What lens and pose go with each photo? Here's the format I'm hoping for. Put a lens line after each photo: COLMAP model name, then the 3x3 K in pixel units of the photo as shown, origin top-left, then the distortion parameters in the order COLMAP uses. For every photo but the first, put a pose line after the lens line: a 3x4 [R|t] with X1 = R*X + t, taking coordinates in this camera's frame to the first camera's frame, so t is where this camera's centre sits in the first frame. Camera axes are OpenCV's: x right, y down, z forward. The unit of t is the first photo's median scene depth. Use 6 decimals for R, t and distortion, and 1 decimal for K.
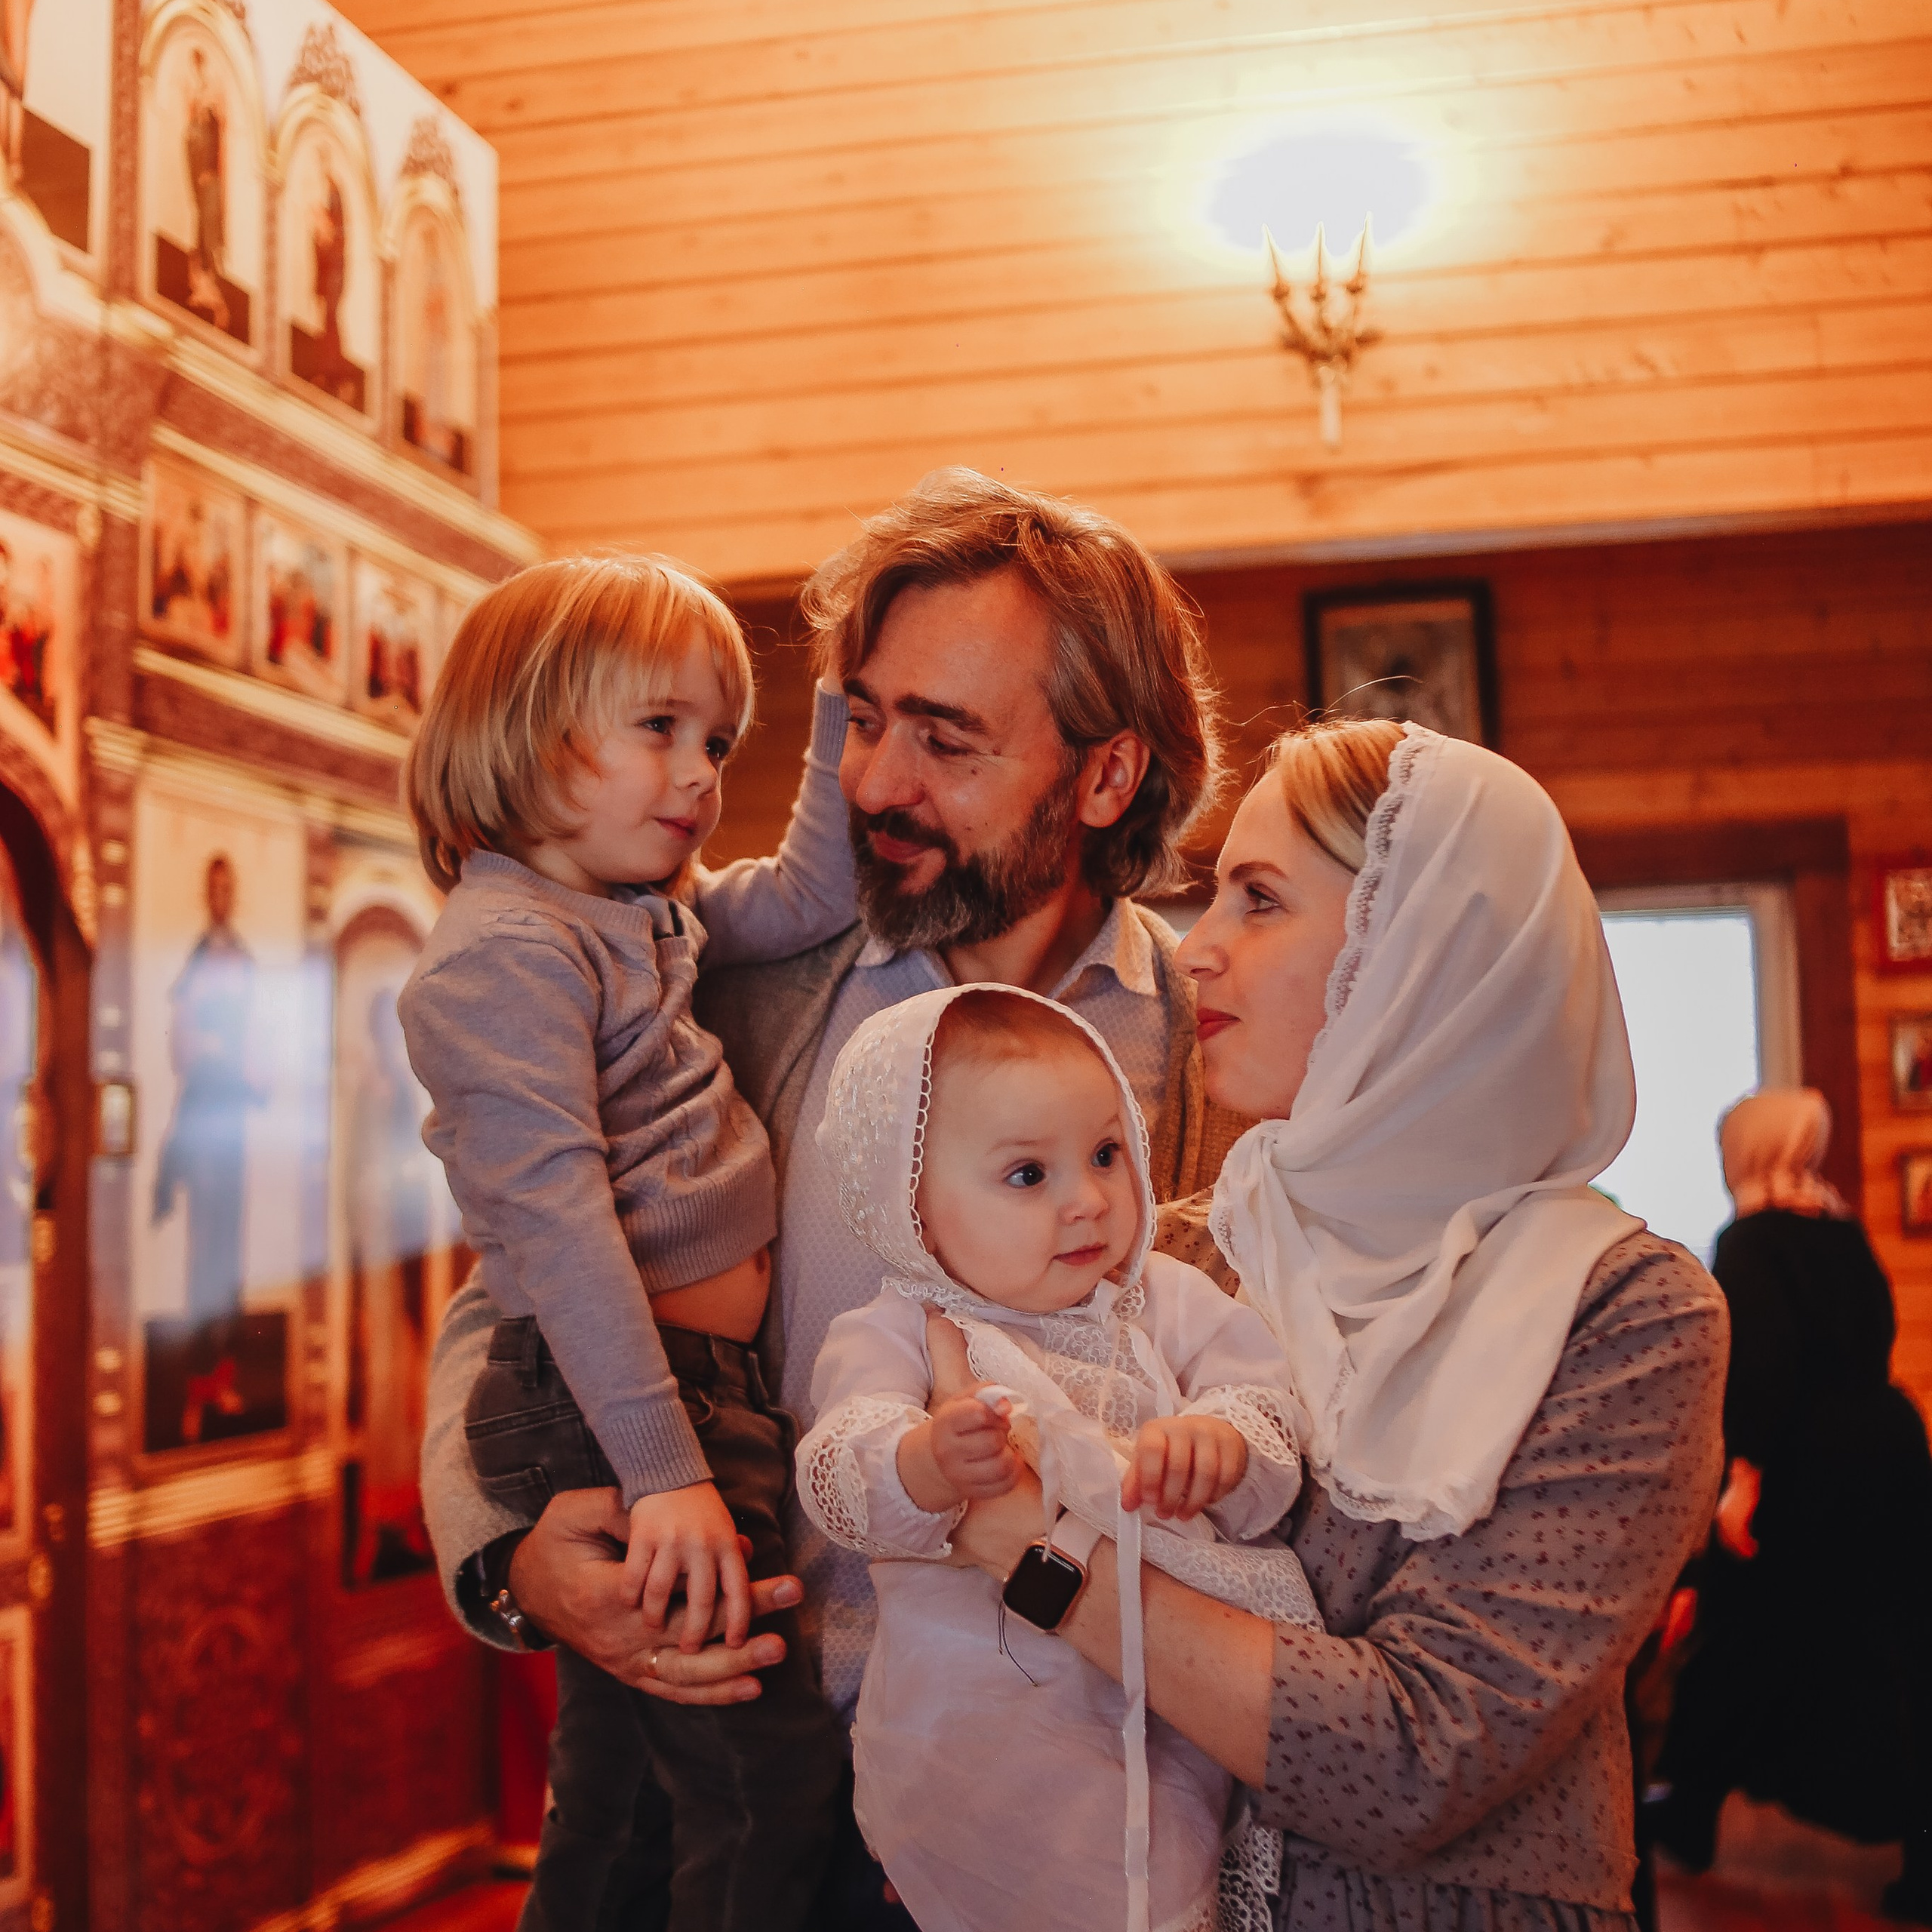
lens RADIAL K [[2863.1, 0, 966.0], [0, 2863.1, 966.0], [0, 0, 1]] dist [-0.112867, -0.008645]
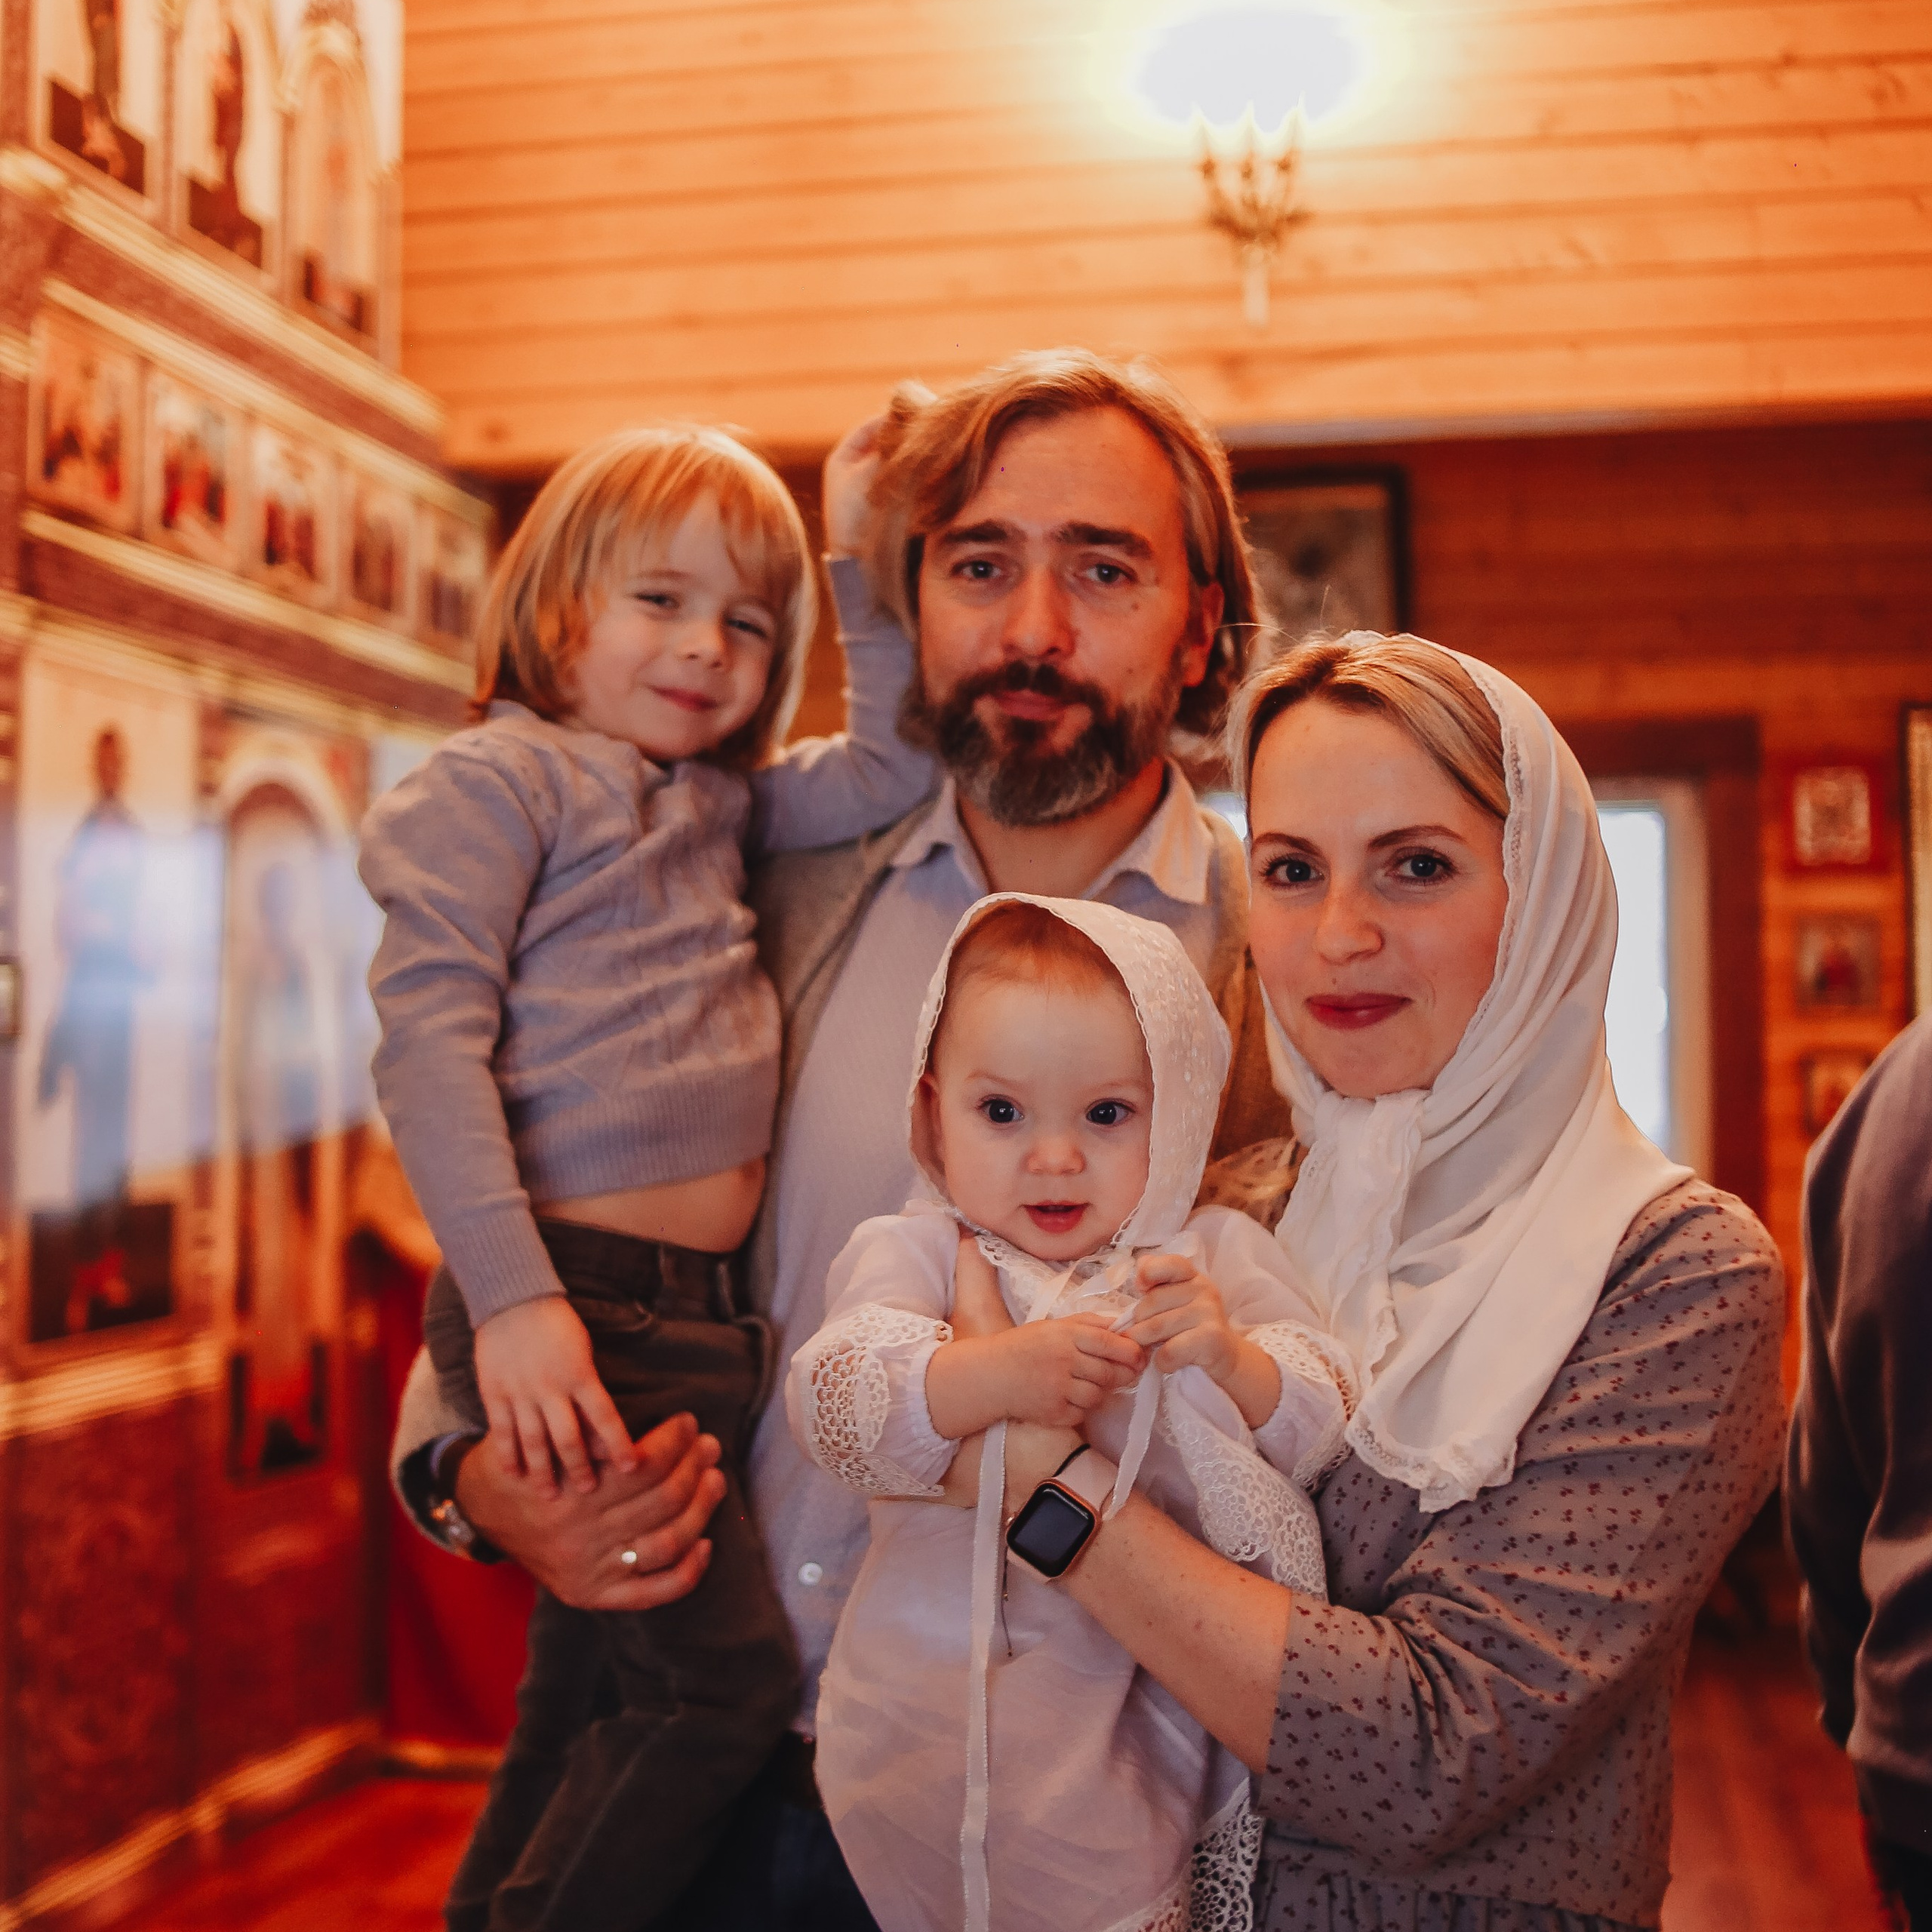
lens RADIAL K [[2863.1, 0, 966.0], [0, 2863.1, 966.0], [0, 0, 1]] dist [-0.112867, -0.008645]
pose [[0.998948, 0.015987, 0.042988, -0.010907], [-0.017873, 0.998878, 0.043861, -0.005111], [-0.042239, -0.044583, 0.998112, 0.021699]]
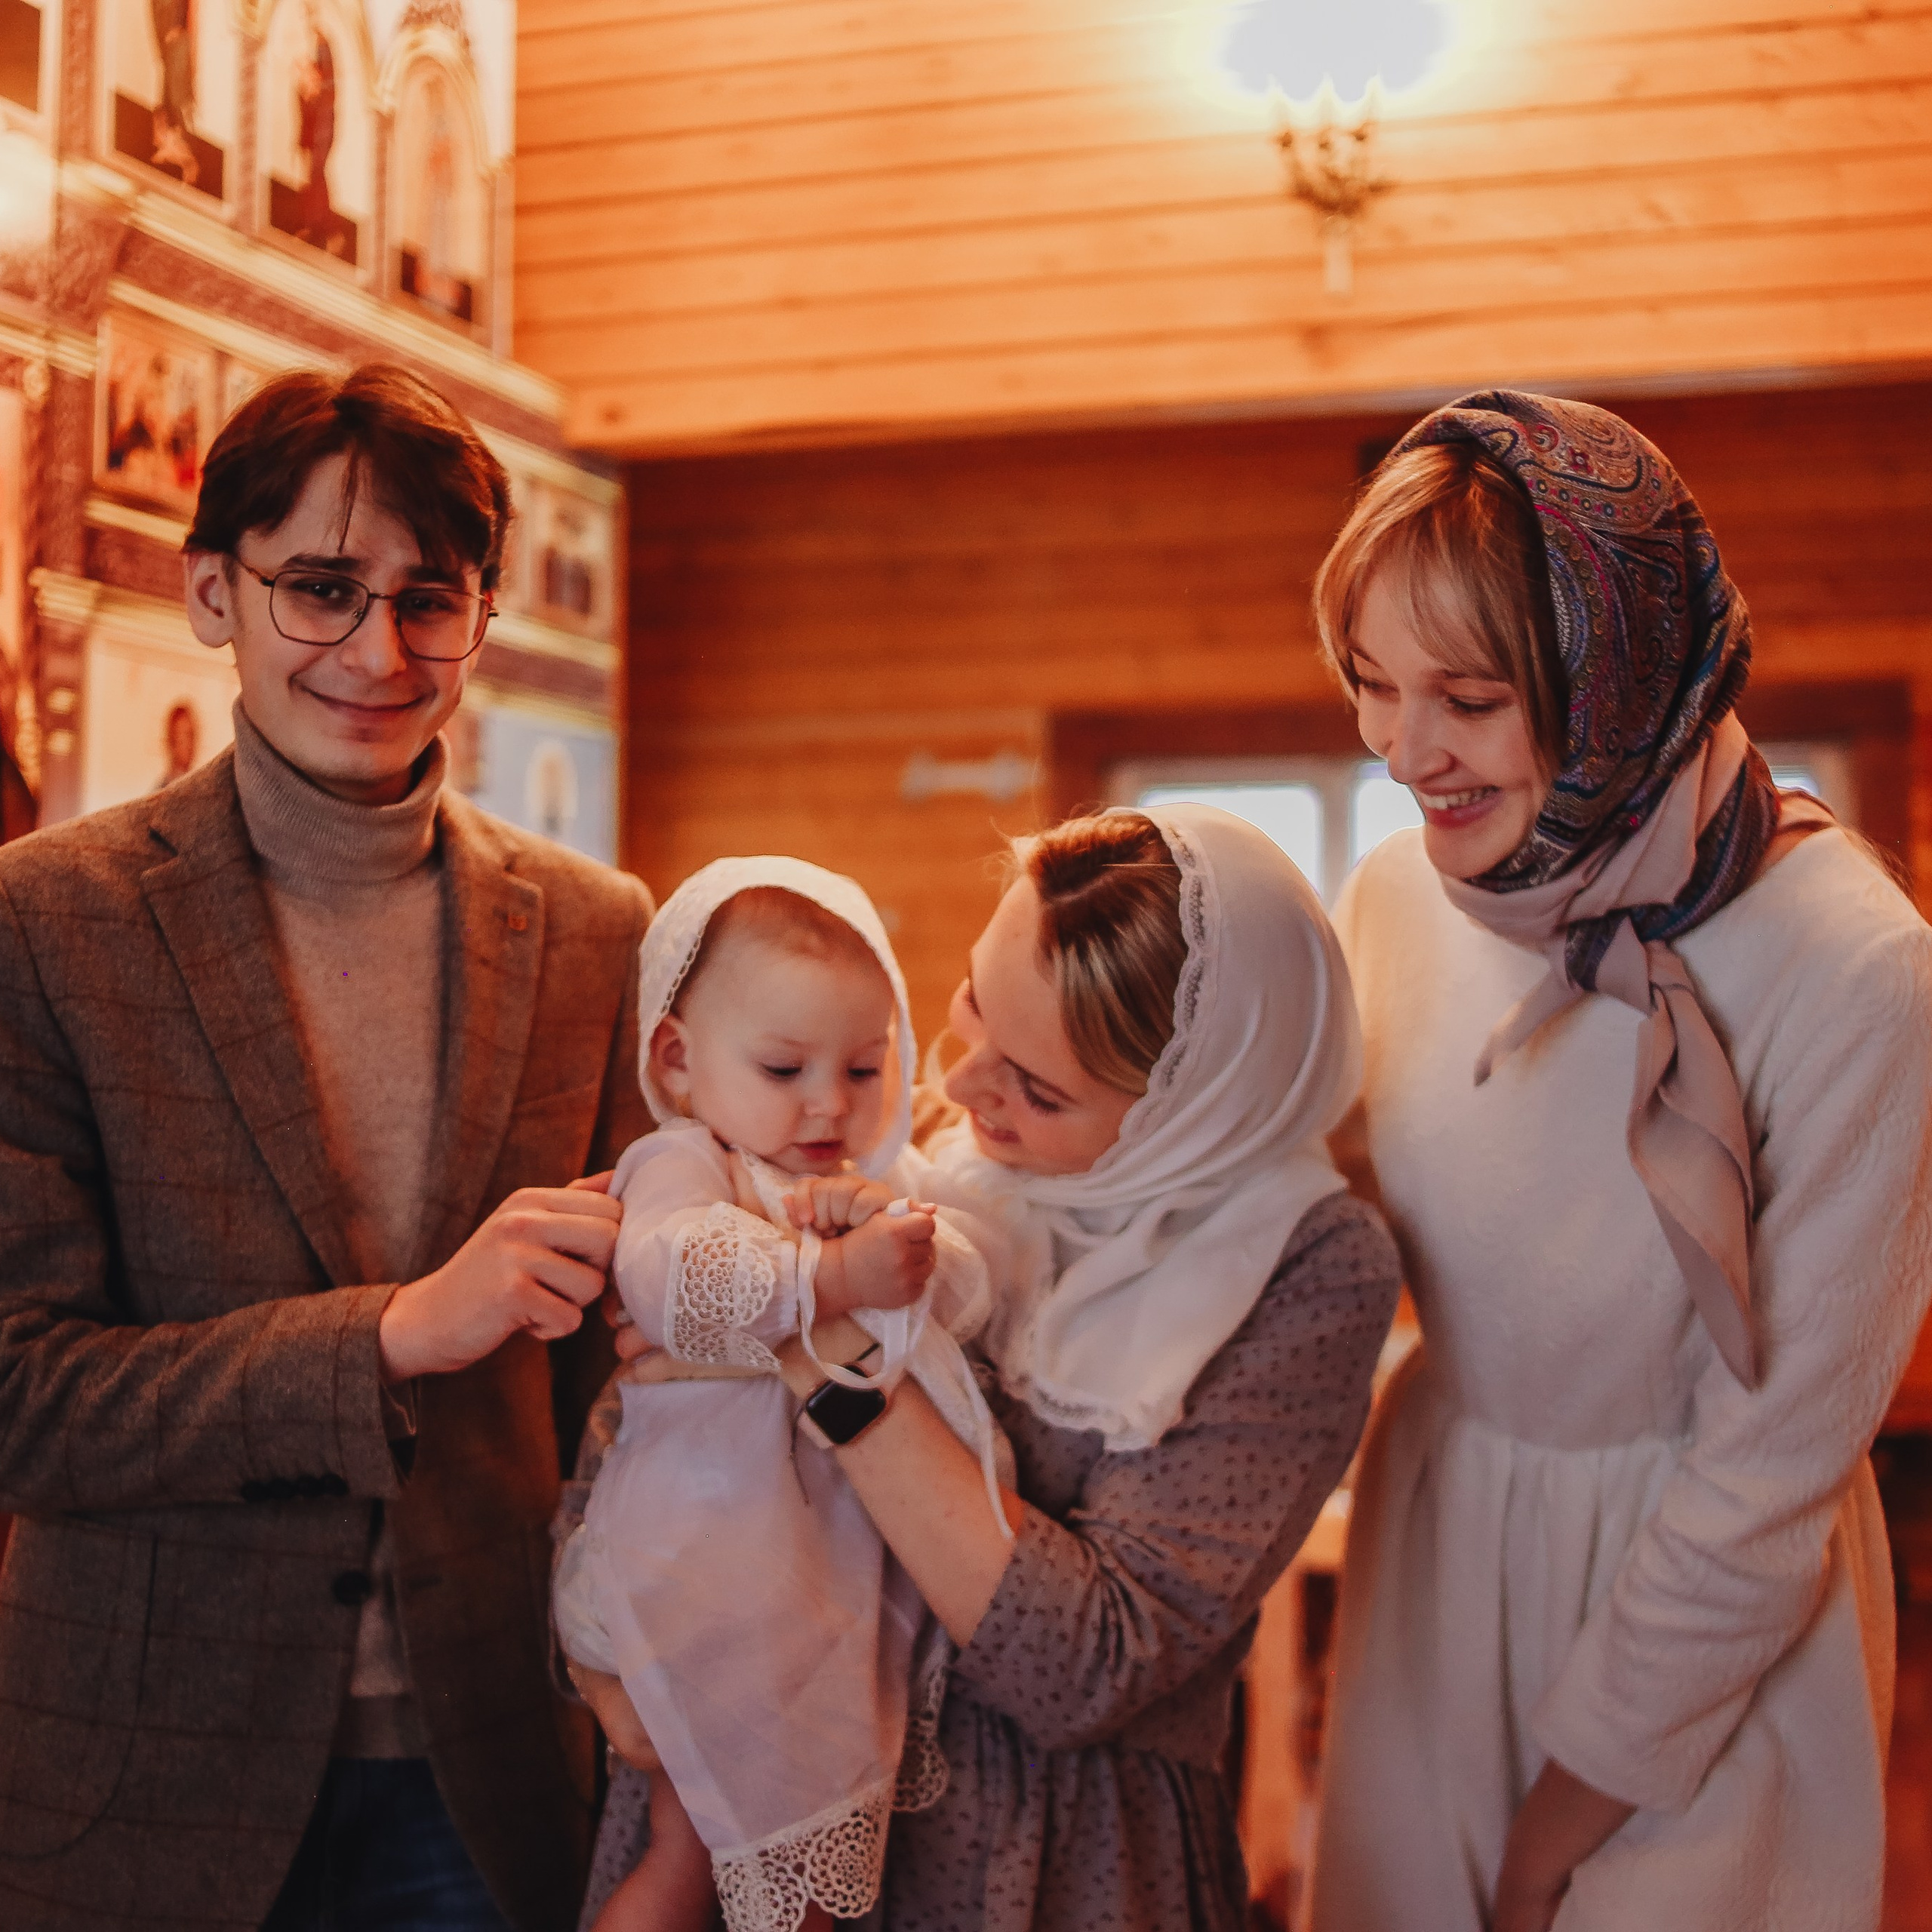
lens RADIAL K [[2869.8, 0, 993.5], [0, 2869.8, 942.8], [0, 0, 1]] dist [-0.107566, -0.004768]
pose [[0.997186, 0.018673, -0.072602, 0.094204], [-0.015125, 0.998678, 0.049118, -0.006656], [0.073423, -0.047882, 0.996151, -0.003354]]
